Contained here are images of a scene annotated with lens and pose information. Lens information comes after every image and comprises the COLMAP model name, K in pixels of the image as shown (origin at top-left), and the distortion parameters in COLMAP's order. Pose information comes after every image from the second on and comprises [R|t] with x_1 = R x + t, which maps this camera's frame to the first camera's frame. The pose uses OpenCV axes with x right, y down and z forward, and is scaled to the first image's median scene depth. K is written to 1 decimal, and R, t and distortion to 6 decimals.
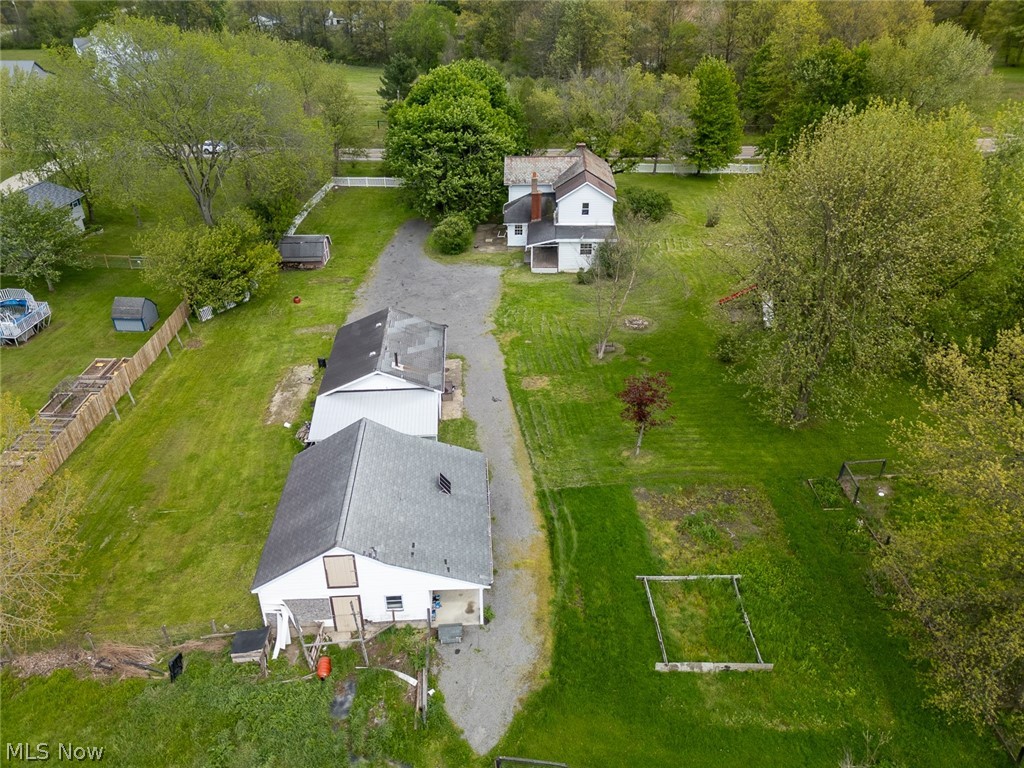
lens RADIAL K [[720.0, 0, 512.0], [0, 720.0, 384.0], [0, 0, 1]] dist [0.094596, -0.088019]
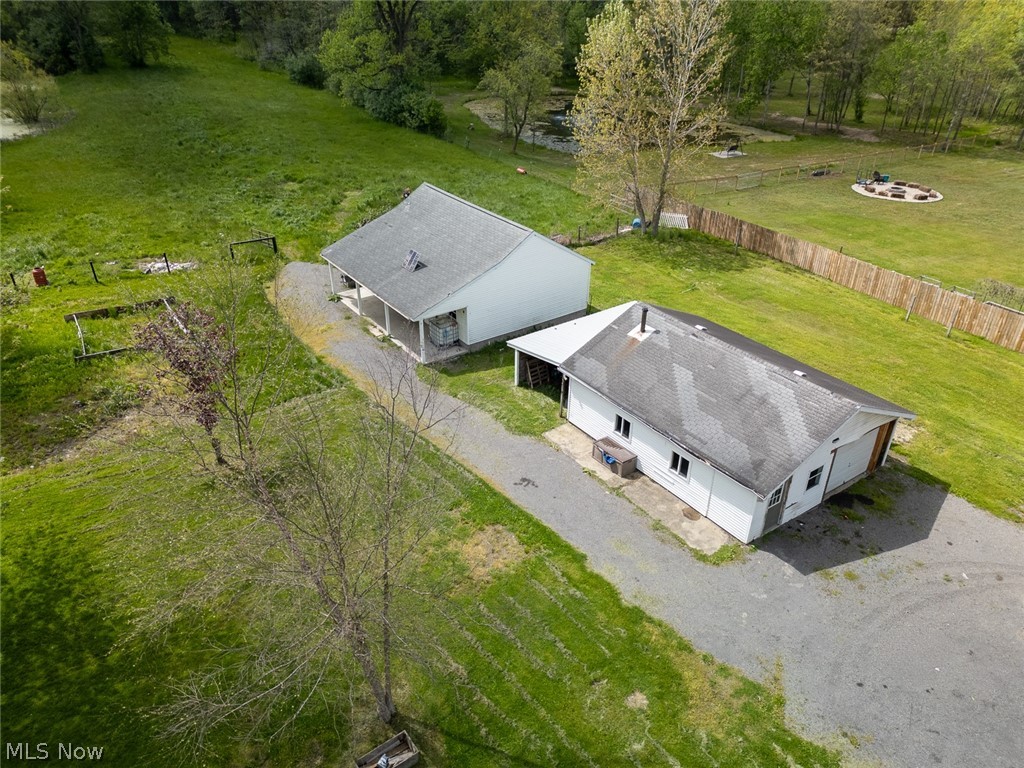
lens RADIAL K [[720.0, 0, 512.0], [0, 720.0, 384.0], [0, 0, 1]] dist [0.094596, -0.088019]
pose [[-0.841364, 0.269307, -0.468594, 0.149522], [-0.294030, 0.499406, 0.814948, -0.309282], [0.453490, 0.823449, -0.340998, 0.810875]]
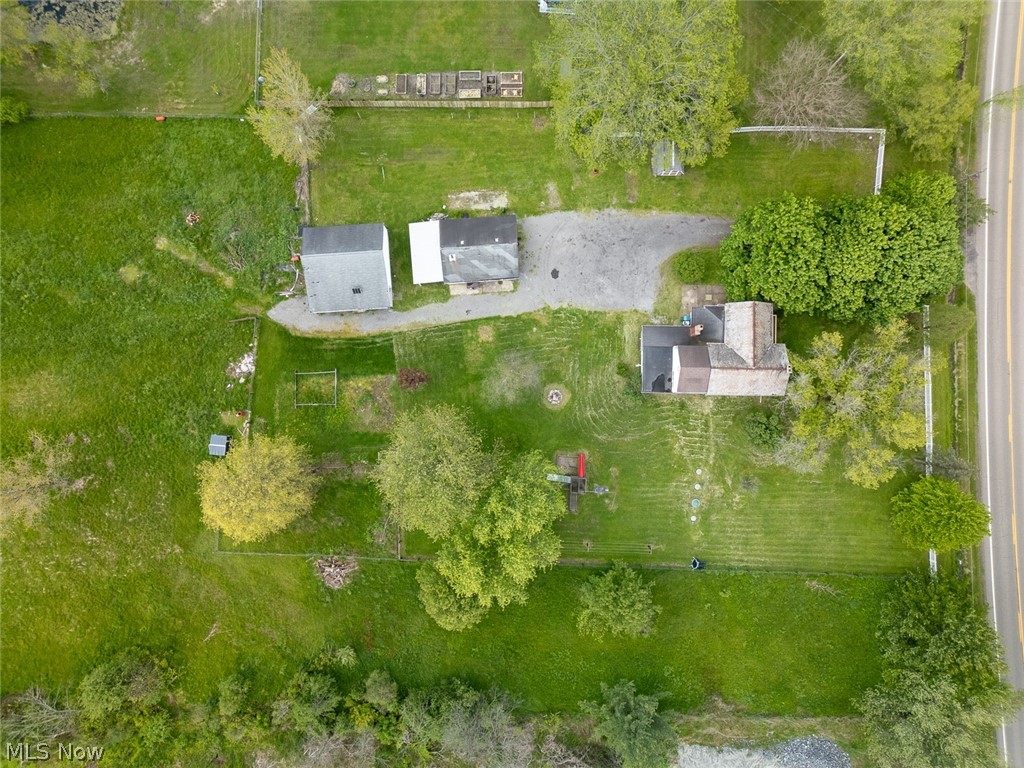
lens RADIAL K [[720.0, 0, 512.0], [0, 720.0, 384.0], [0, 0, 1]] dist [0.094596, -0.088019]
pose [[0.015344, 0.999580, -0.024577, 0.153947], [-0.529160, 0.028974, 0.848027, -1.174783], [0.848383, -0.000007, 0.529382, 0.081842]]
